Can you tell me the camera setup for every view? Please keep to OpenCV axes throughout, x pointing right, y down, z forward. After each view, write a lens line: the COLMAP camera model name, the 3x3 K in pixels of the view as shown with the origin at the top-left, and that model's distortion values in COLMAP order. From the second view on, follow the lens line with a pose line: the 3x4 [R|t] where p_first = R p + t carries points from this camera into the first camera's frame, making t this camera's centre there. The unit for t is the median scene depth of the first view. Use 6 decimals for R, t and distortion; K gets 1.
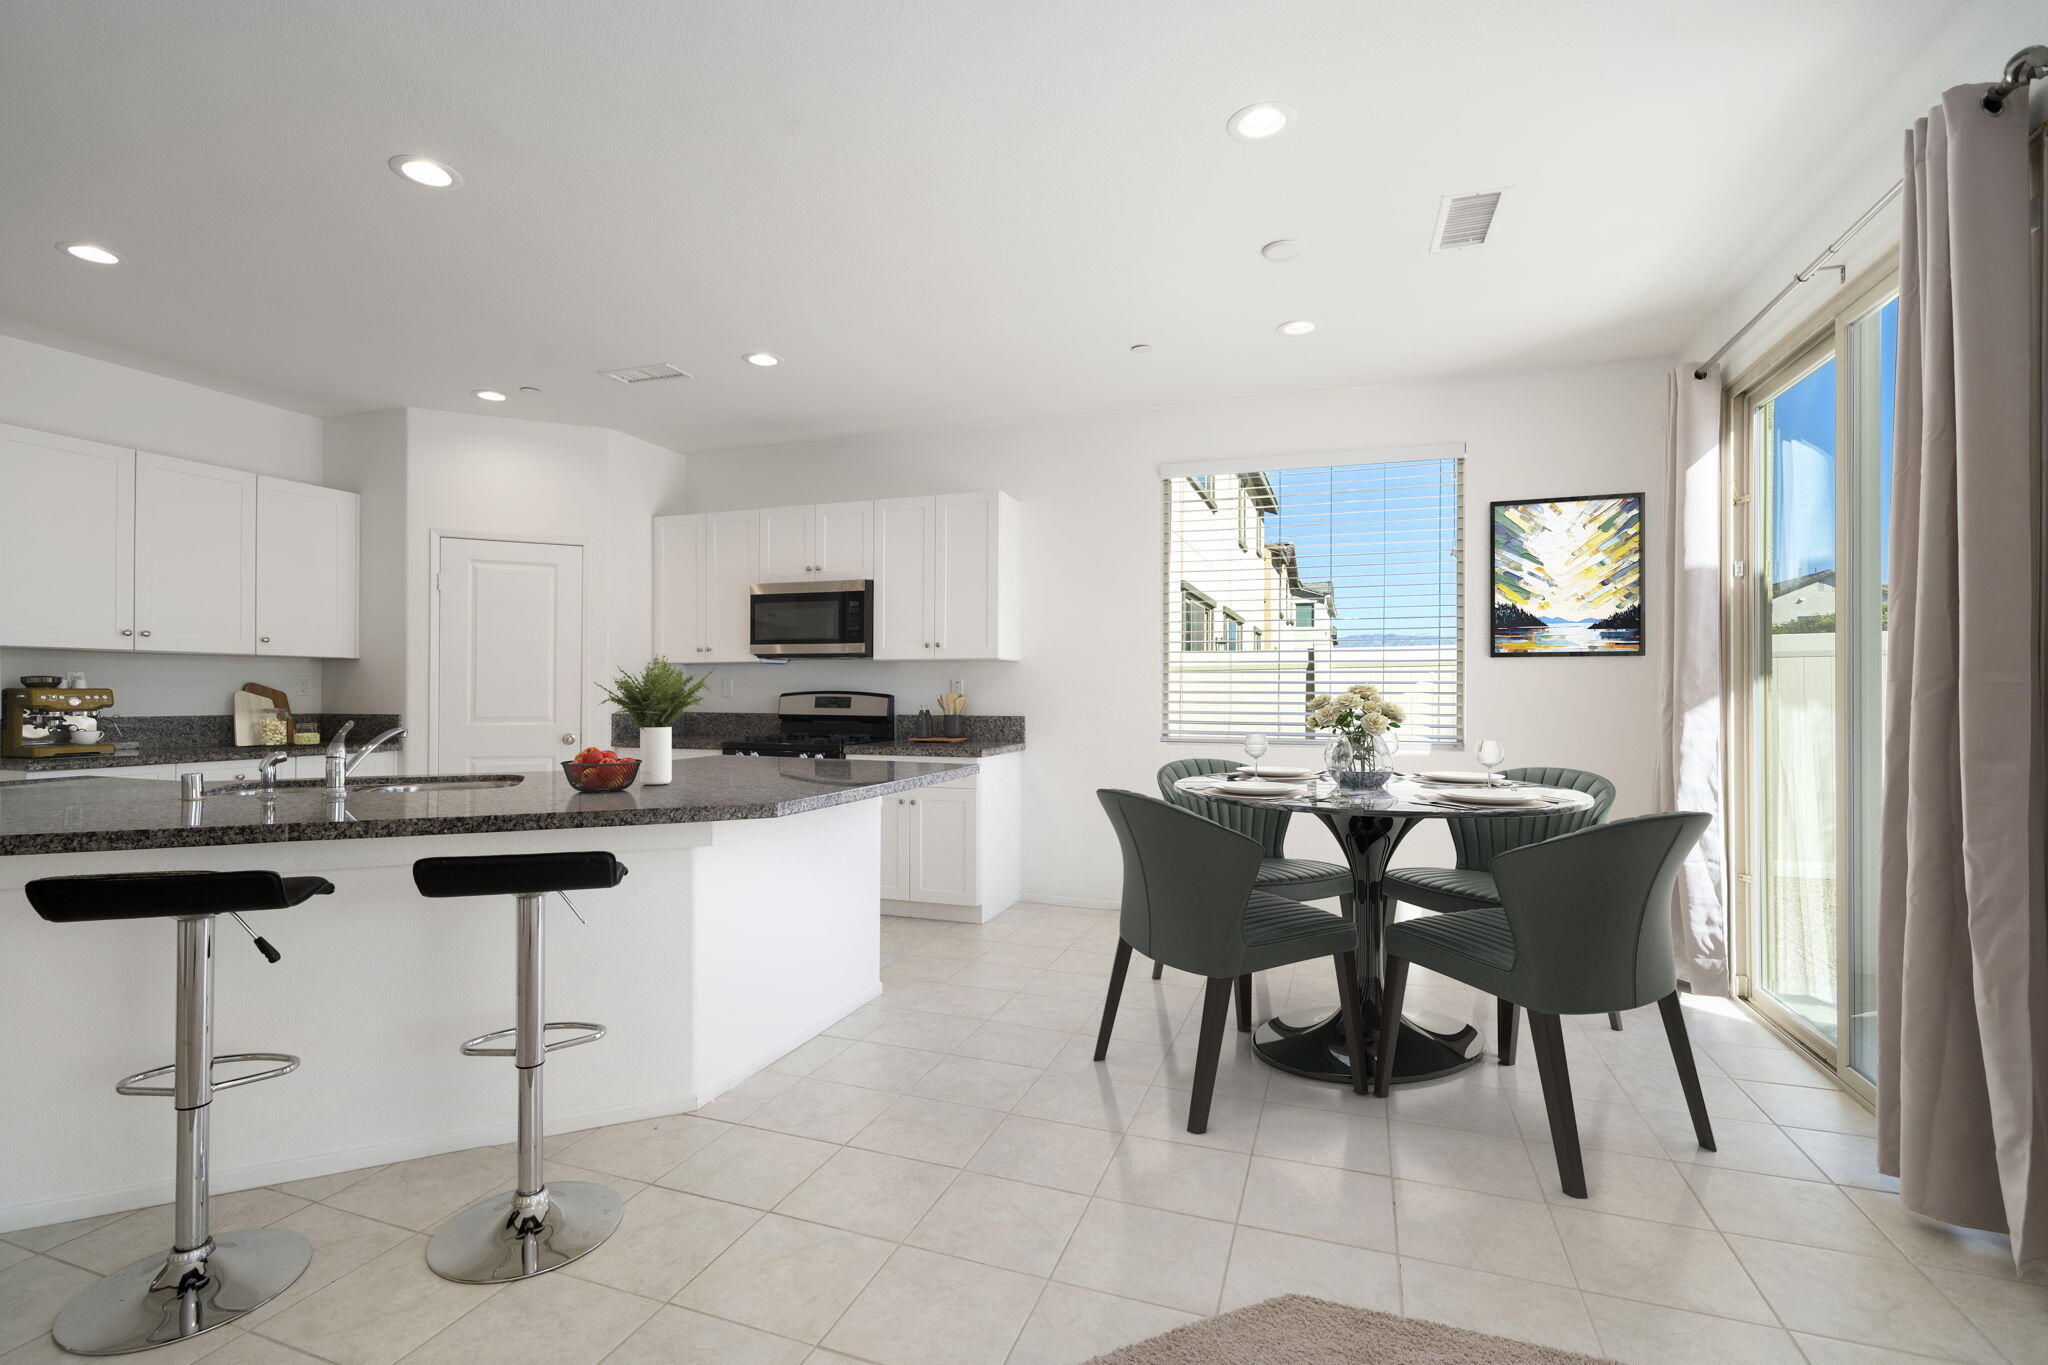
lens RADIAL K [[934.3, 0, 1015.7], [0, 934.3, 687.8], [0, 0, 1]] dist [0.000815, 0.000222]
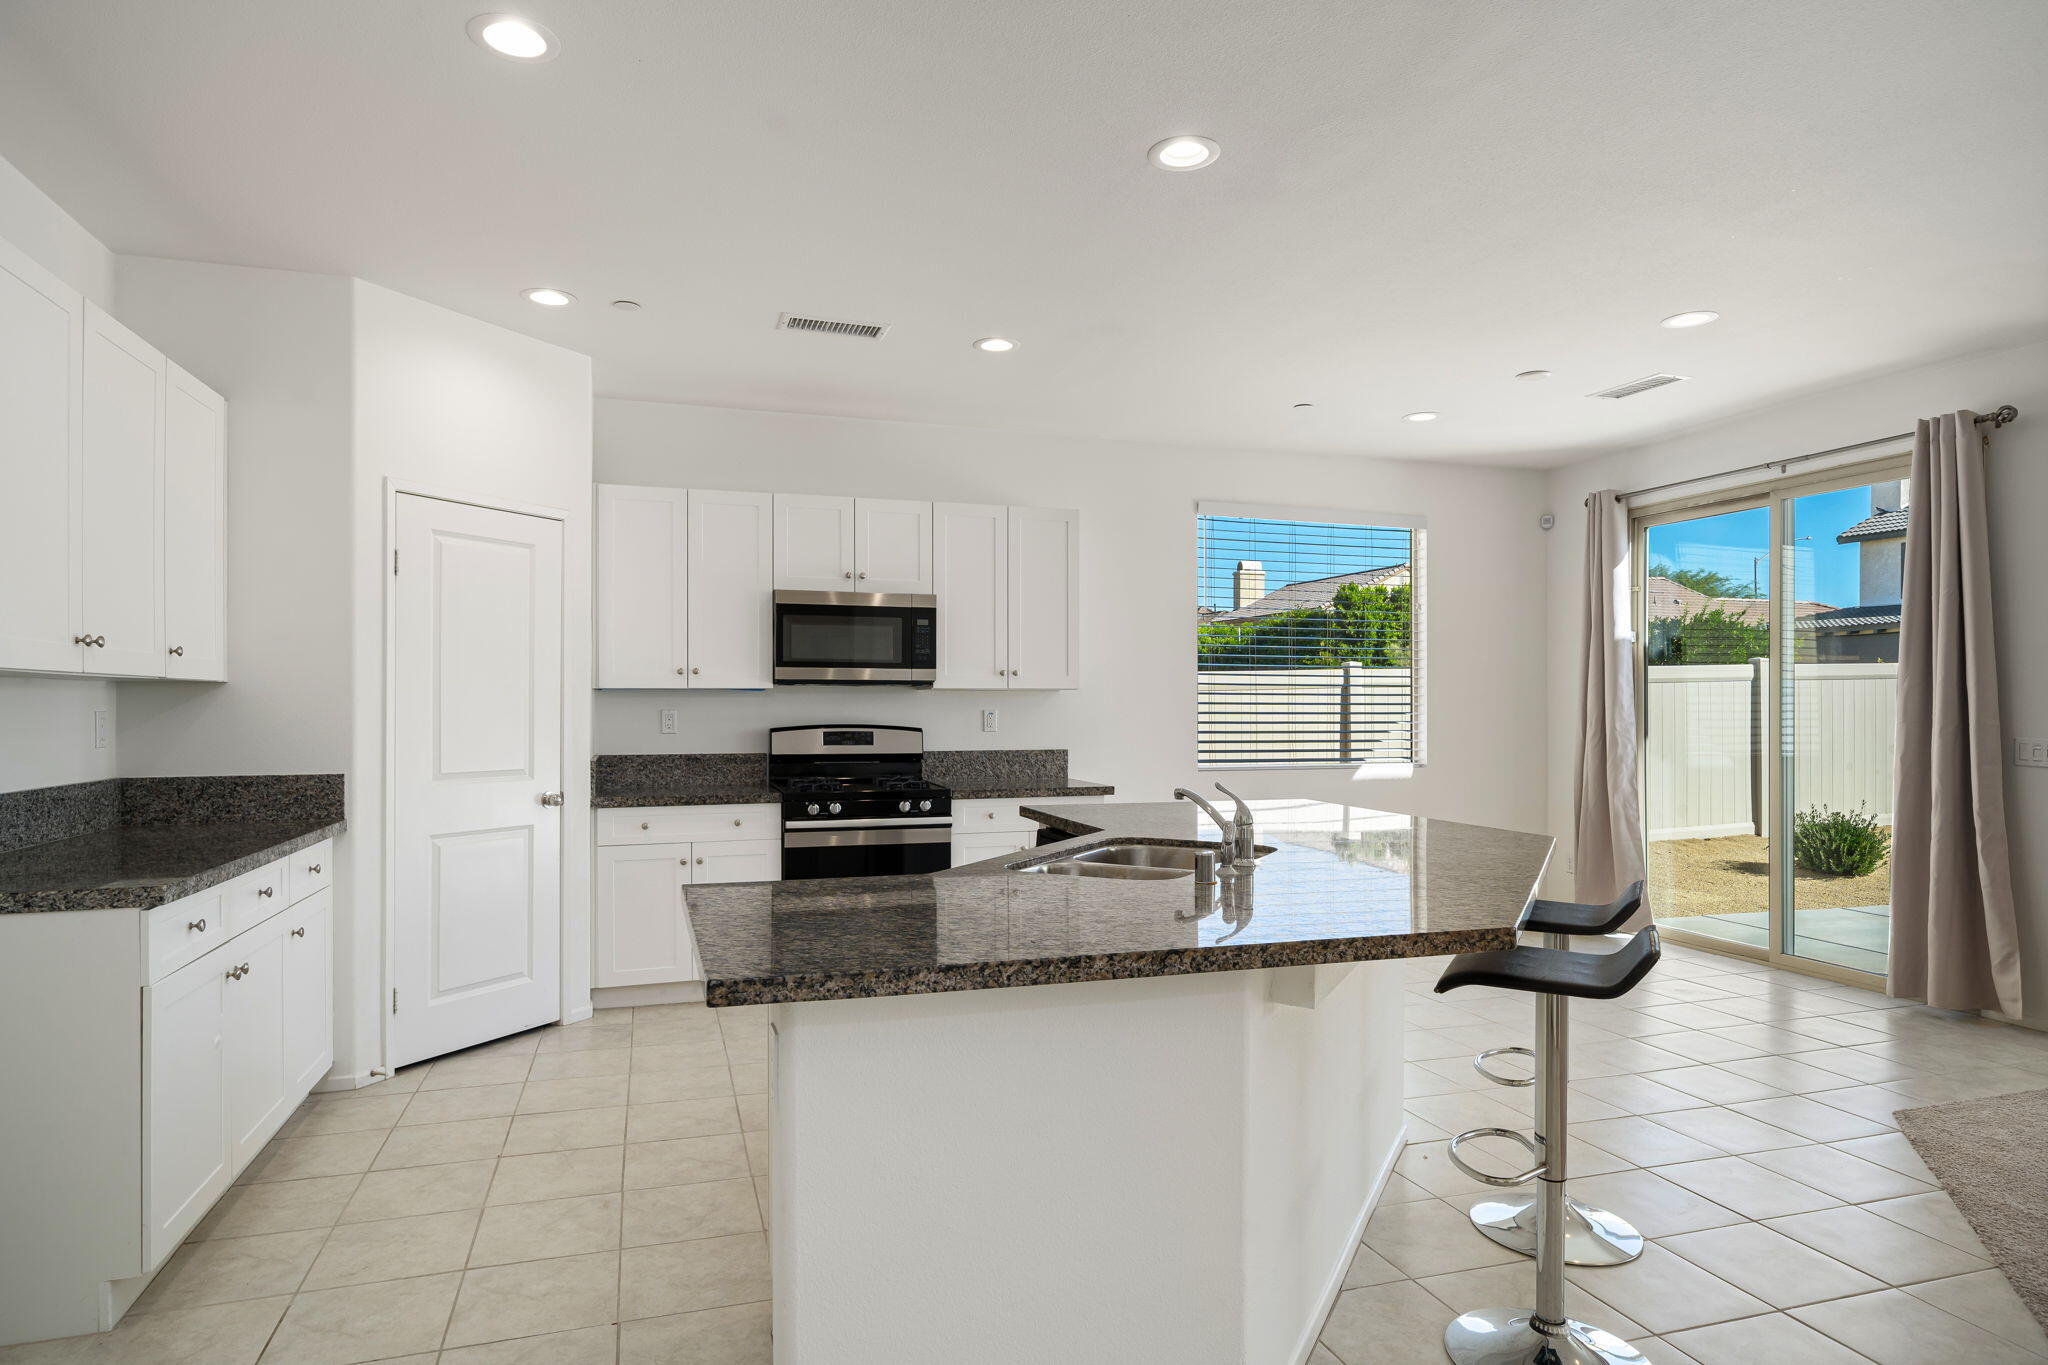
lens RADIAL K [[1143.3, 0, 995.8], [0, 1143.3, 706.6], [0, 0, 1]] dist [0.002101, 0.000537]
pose [[0.792124, -0.004619, 0.610343, -0.771634], [-0.000374, 0.999967, 0.008054, -0.022401], [-0.610361, -0.006608, 0.792096, 0.138706]]
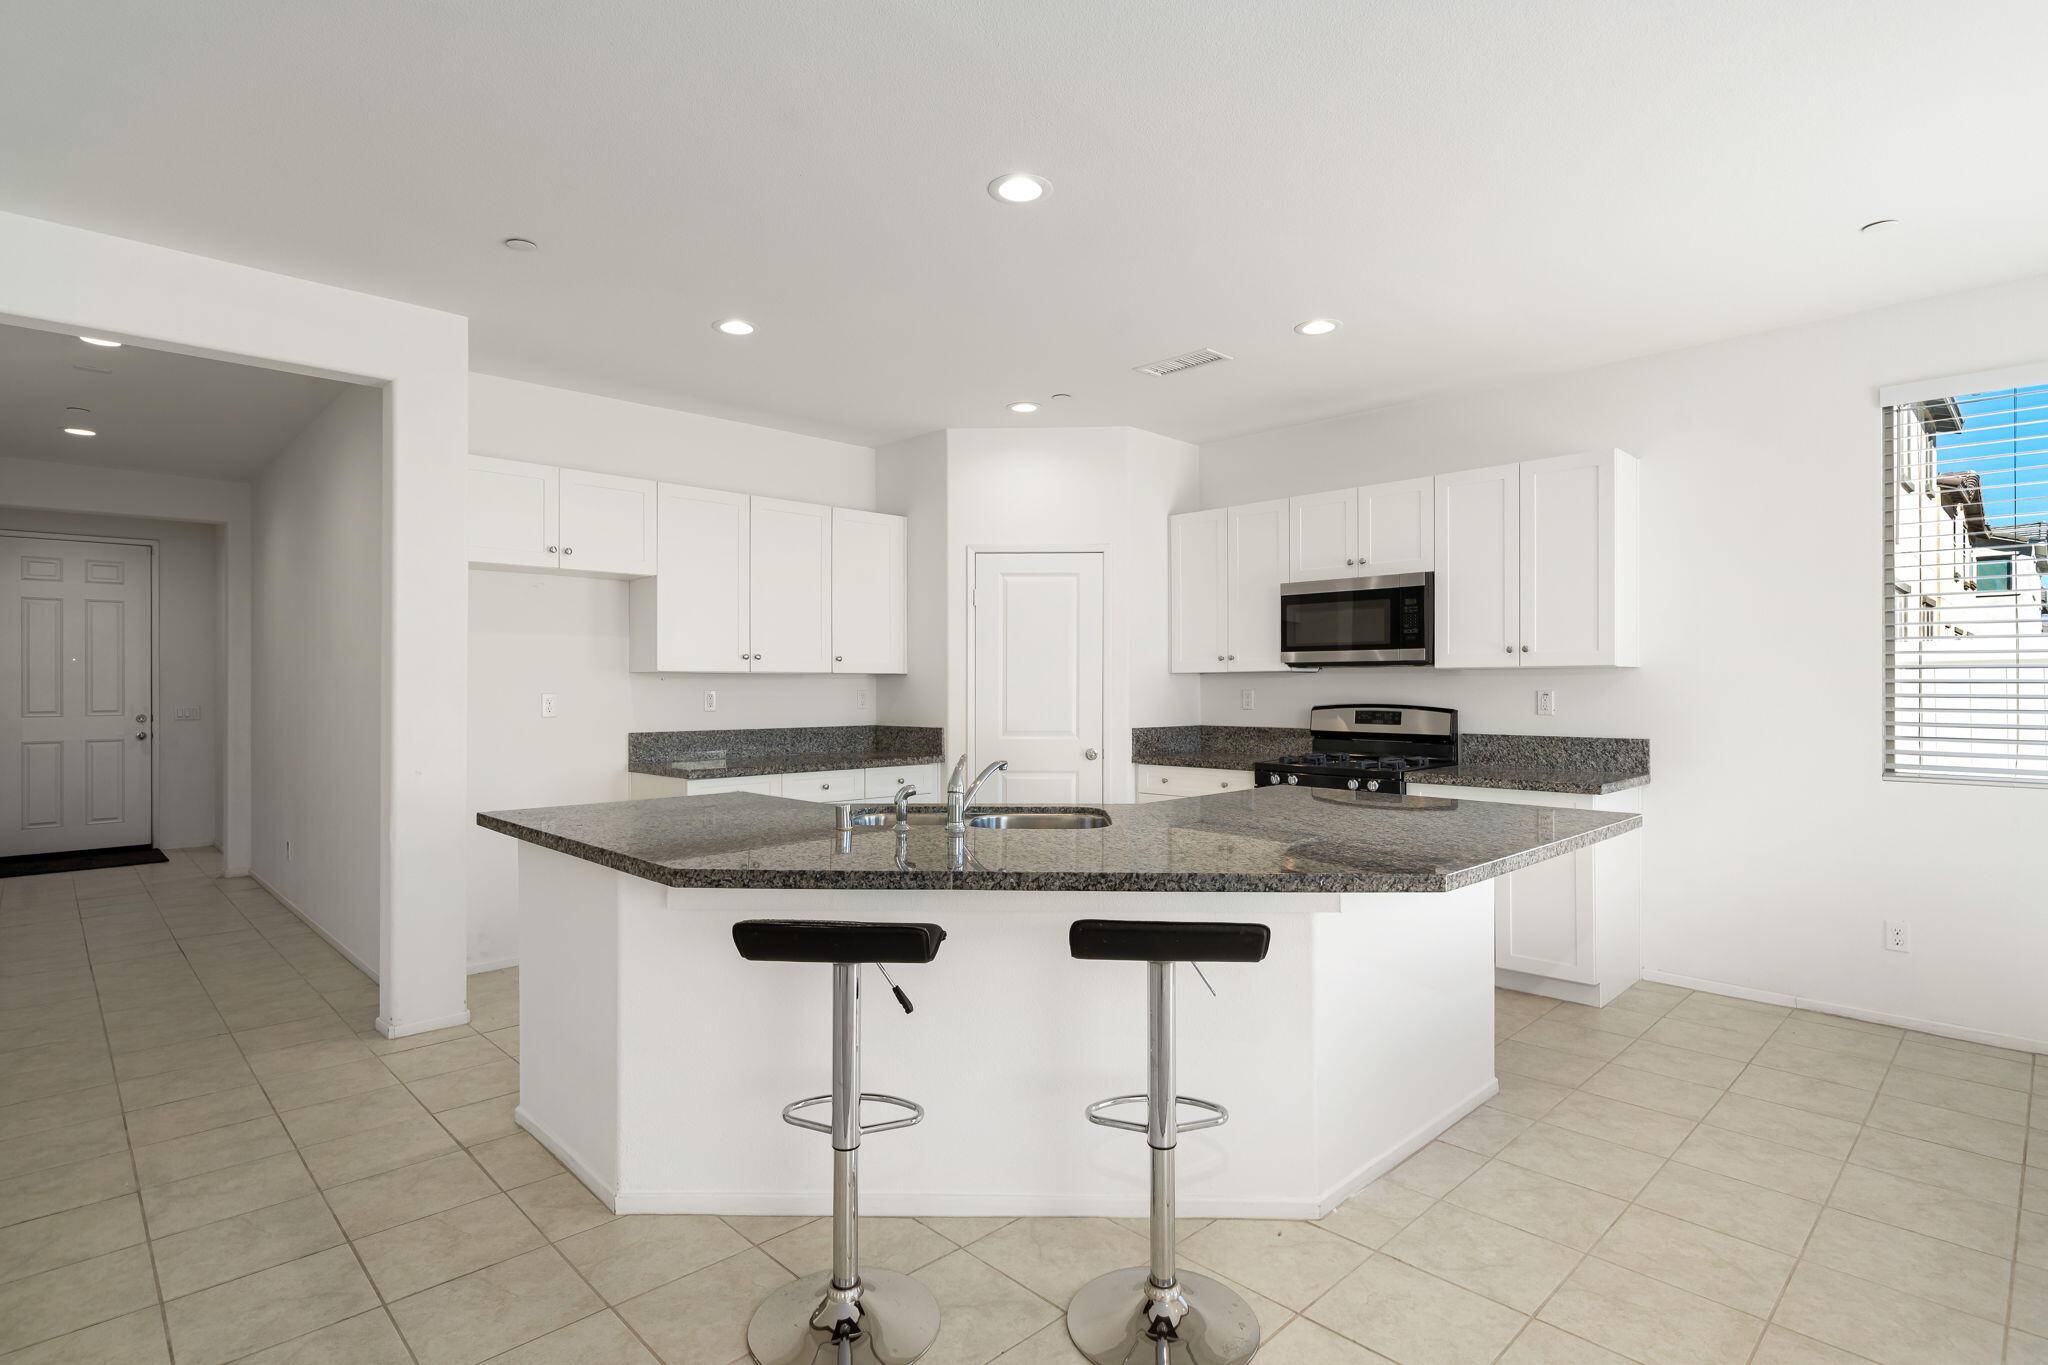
lens RADIAL K [[1021.3, 0, 1017.3], [0, 1021.3, 683.2], [0, 0, 1]] dist [0.002306, 0.000257]
pose [[0.900444, -0.006649, -0.434920, -0.094765], [0.007884, 0.999968, 0.001036, -0.021146], [0.434900, -0.004362, 0.900468, 0.022075]]
